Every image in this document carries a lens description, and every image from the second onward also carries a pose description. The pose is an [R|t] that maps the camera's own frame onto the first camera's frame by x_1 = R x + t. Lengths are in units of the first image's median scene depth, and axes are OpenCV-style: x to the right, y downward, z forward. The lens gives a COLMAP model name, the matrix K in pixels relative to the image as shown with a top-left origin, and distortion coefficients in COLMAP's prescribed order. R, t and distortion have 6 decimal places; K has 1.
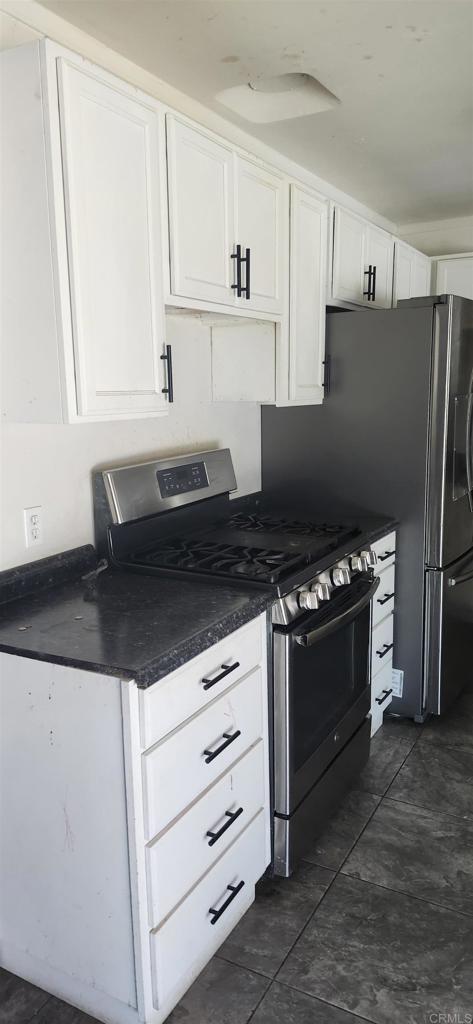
lens RADIAL K [[705.7, 0, 224.5], [0, 705.7, 528.9], [0, 0, 1]] dist [0.078957, -0.101200]
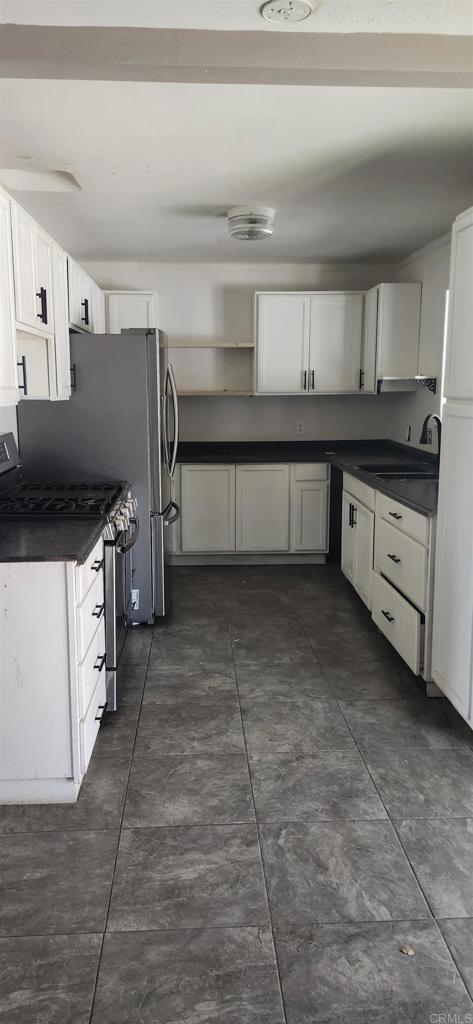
lens RADIAL K [[705.7, 0, 224.5], [0, 705.7, 528.9], [0, 0, 1]] dist [0.078957, -0.101200]
pose [[0.843281, -0.084261, 0.530827, -0.470149], [0.086663, 0.996028, 0.020431, 0.089555], [-0.530440, 0.028774, 0.847234, -0.397813]]
